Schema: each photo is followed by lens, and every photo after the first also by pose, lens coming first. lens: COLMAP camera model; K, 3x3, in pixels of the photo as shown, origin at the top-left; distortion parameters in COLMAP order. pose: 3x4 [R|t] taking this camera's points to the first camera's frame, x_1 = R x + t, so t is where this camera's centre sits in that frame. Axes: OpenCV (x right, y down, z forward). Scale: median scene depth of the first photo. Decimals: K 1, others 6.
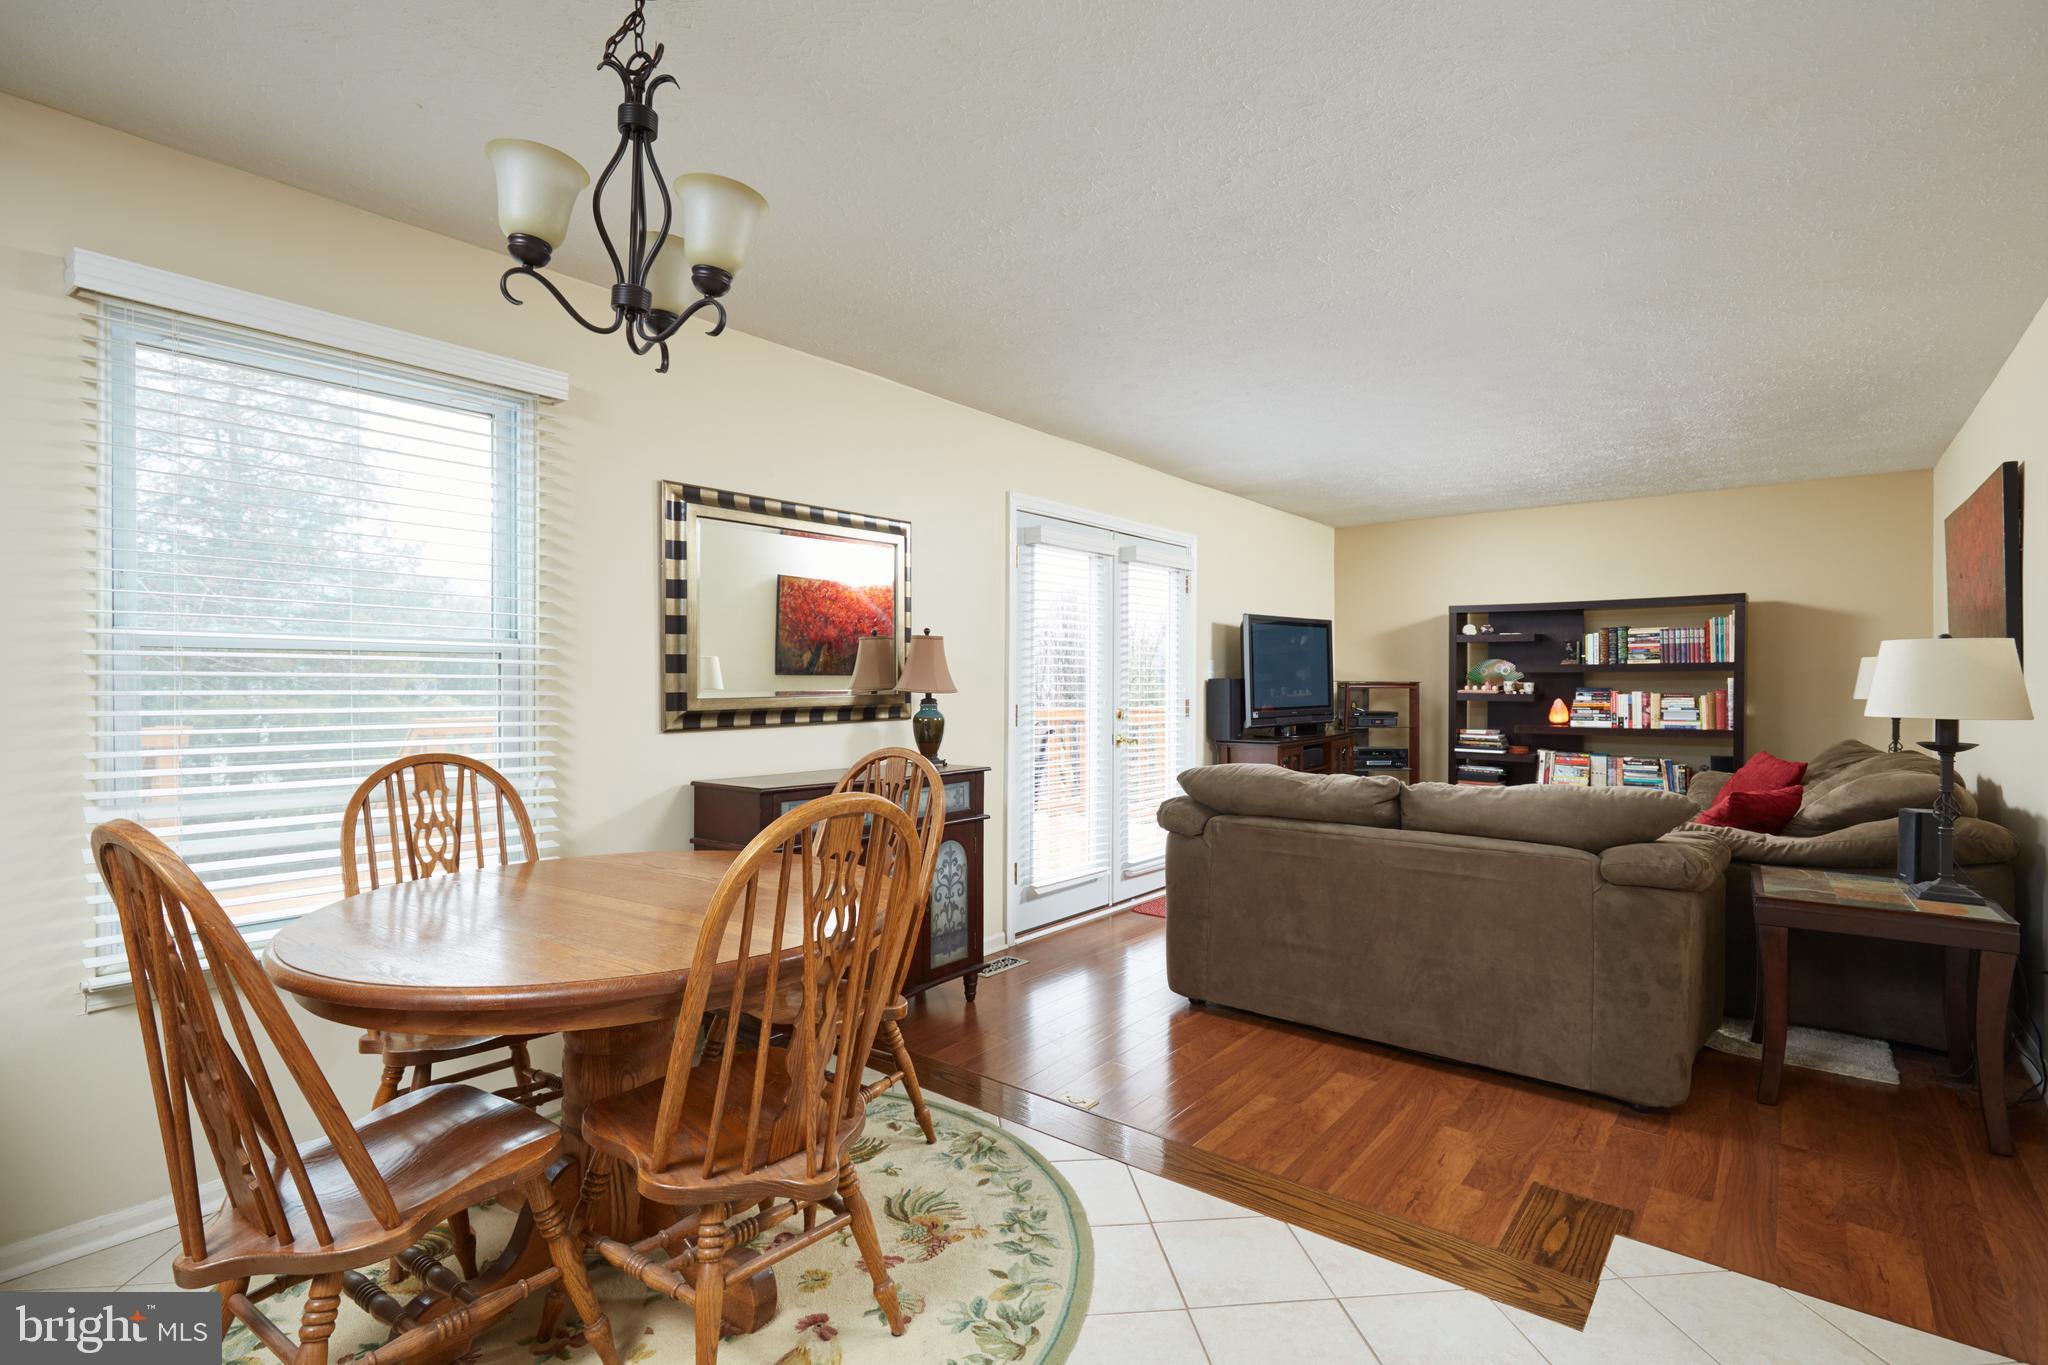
lens RADIAL K [[971.8, 0, 1025.6], [0, 971.8, 679.8], [0, 0, 1]] dist [-0.004361, 0.000367]
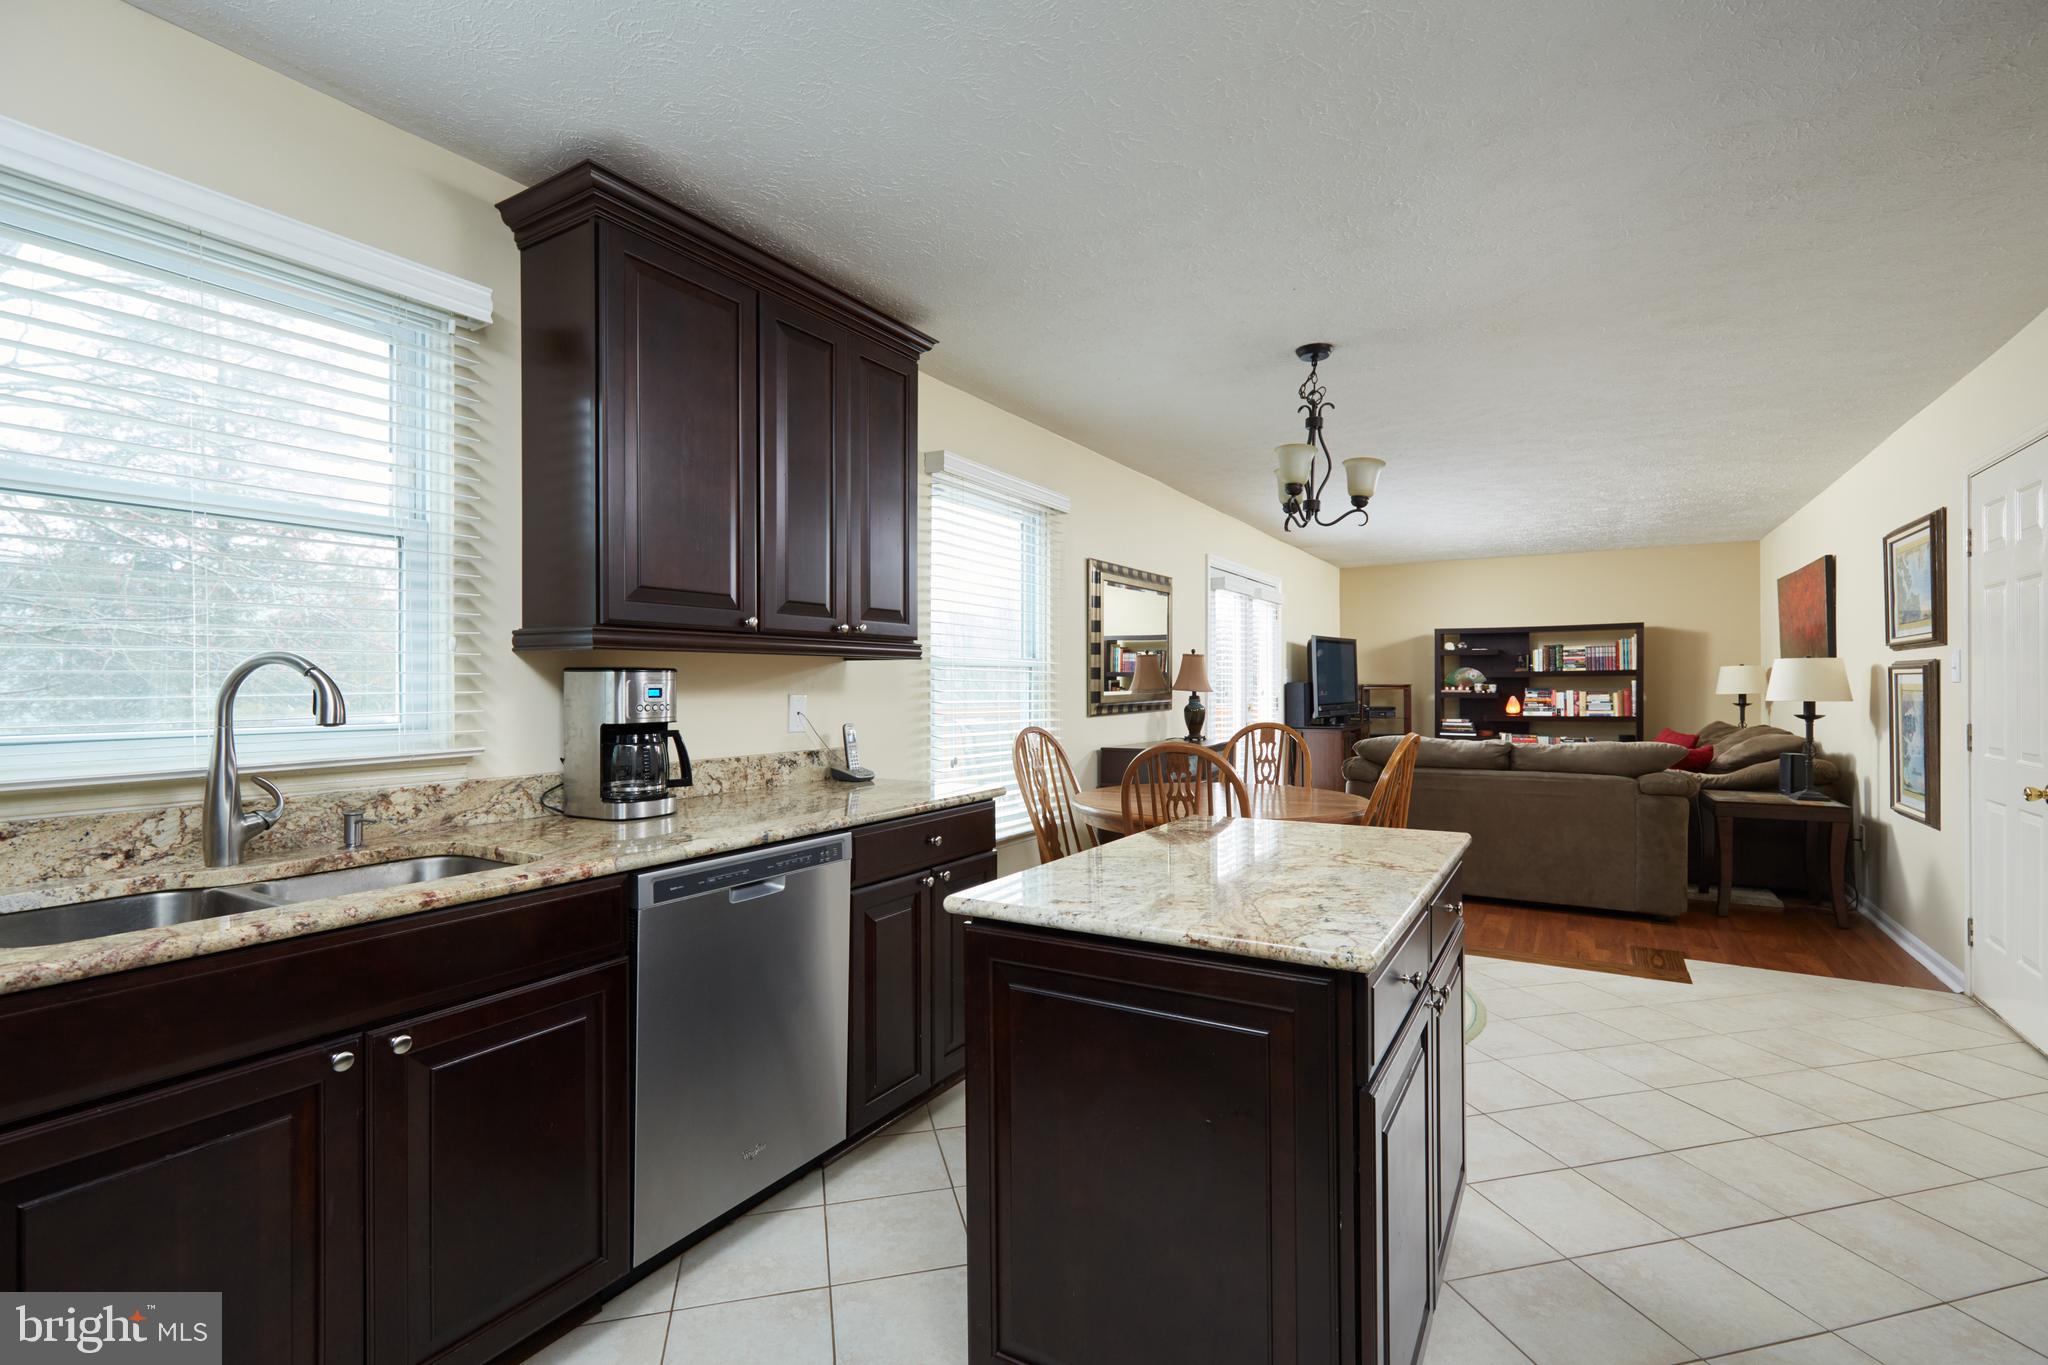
lens RADIAL K [[938.4, 0, 1024.9], [0, 938.4, 681.9], [0, 0, 1]] dist [0.003377, -0.000355]
pose [[0.990791, -0.004304, 0.135335, -0.363351], [0.004928, 0.999979, -0.004278, 0.001716], [-0.135313, 0.004906, 0.990791, -0.268796]]
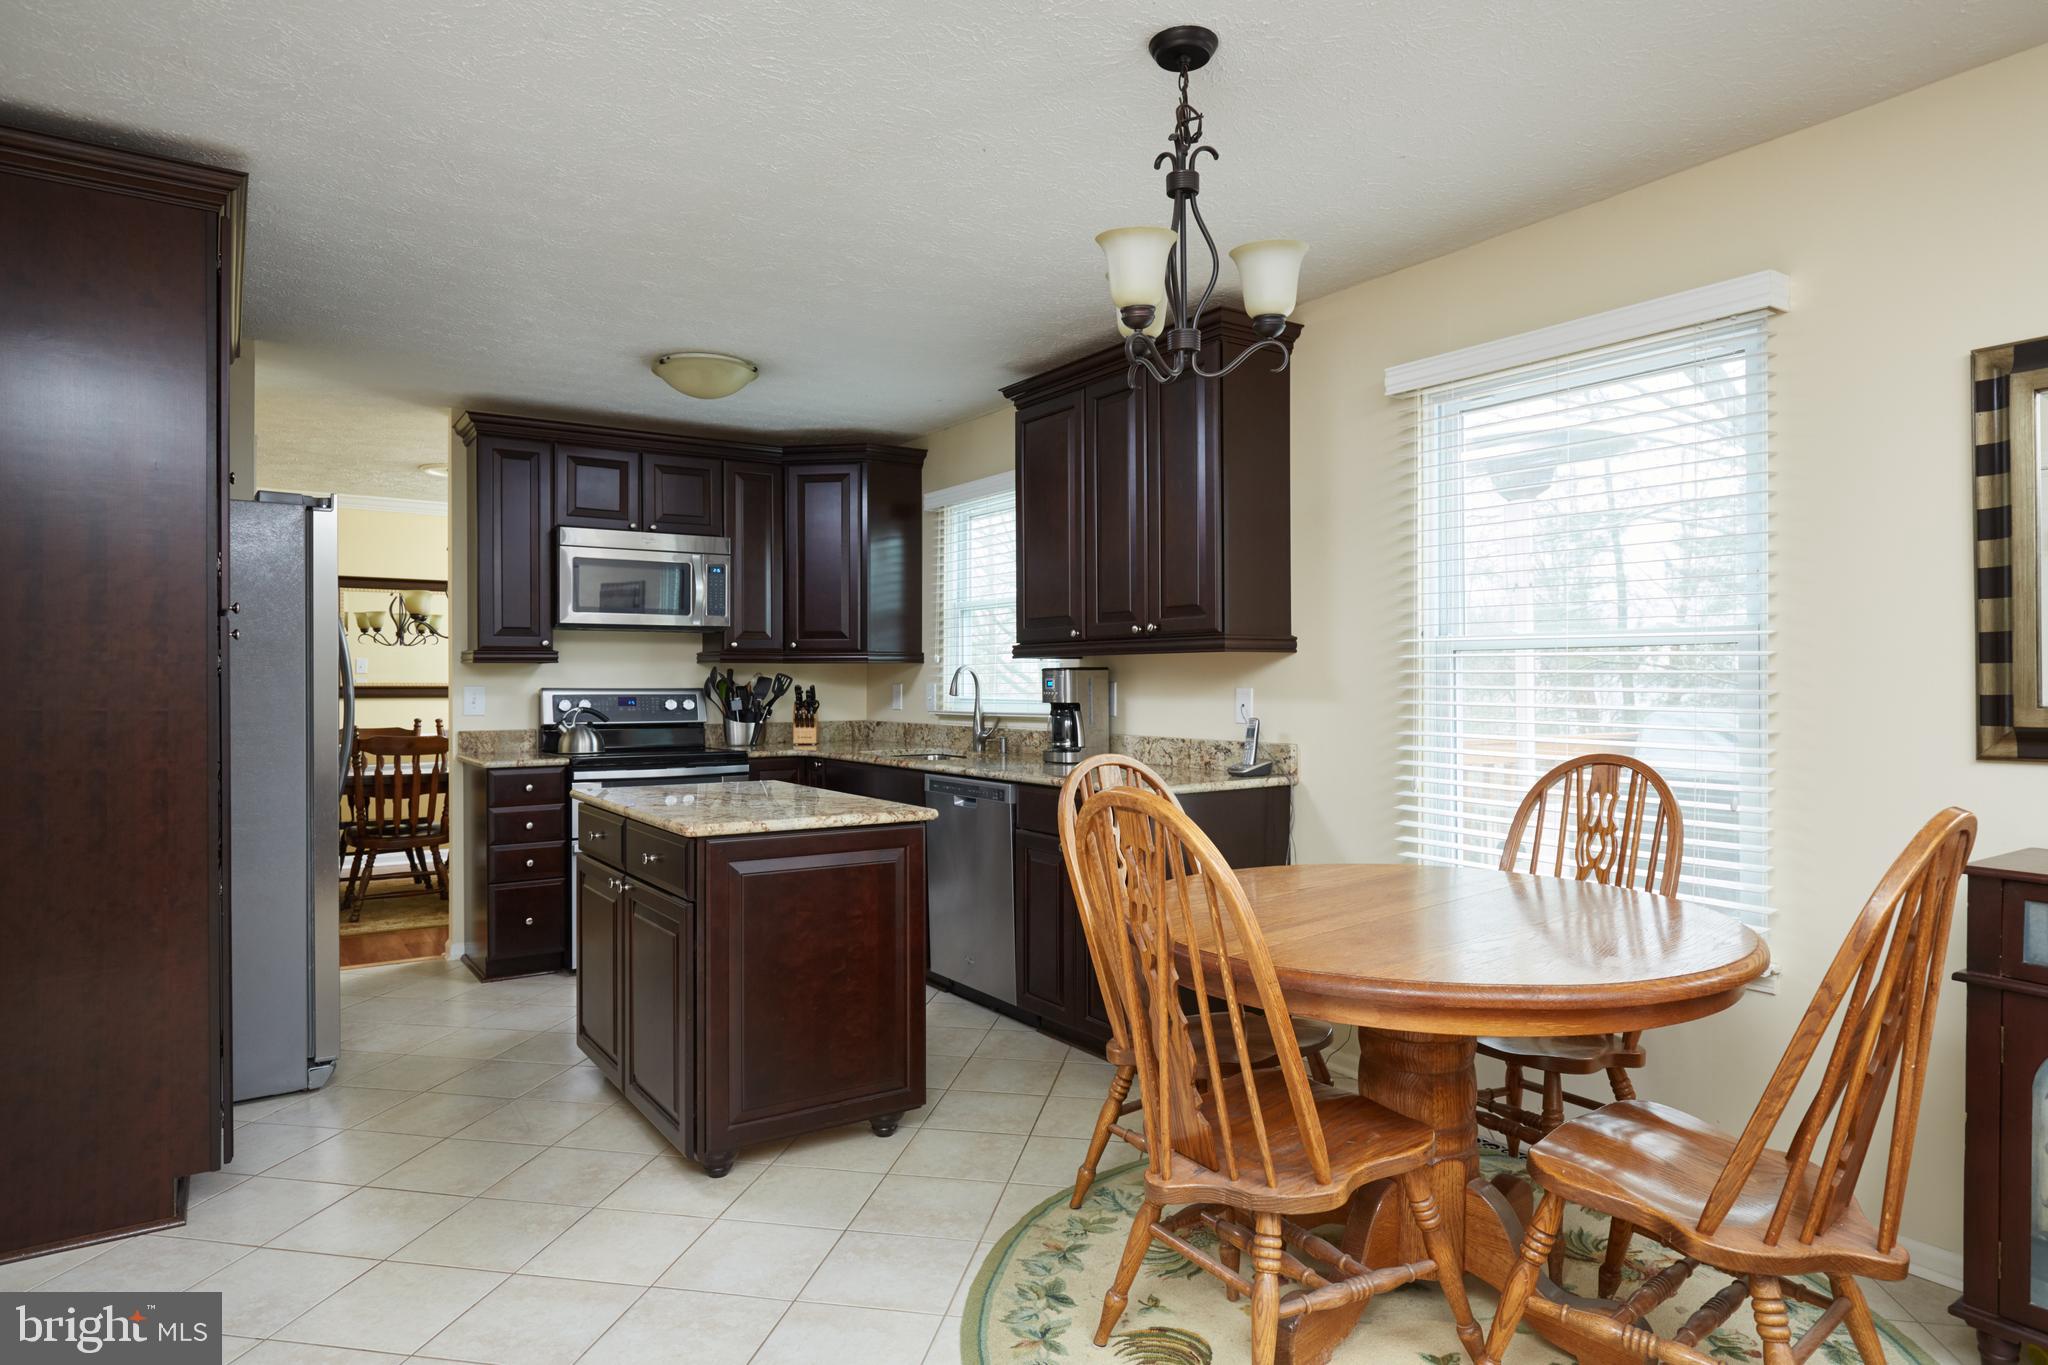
lens RADIAL K [[1171.1, 0, 1037.2], [0, 1171.1, 684.3], [0, 0, 1]] dist [-0.022503, -0.000588]
pose [[-0.280591, 0.000626, -0.959827, 0.264910], [-0.001561, 0.999998, 0.001109, 0.003409], [0.959826, 0.001810, -0.280590, 0.336337]]
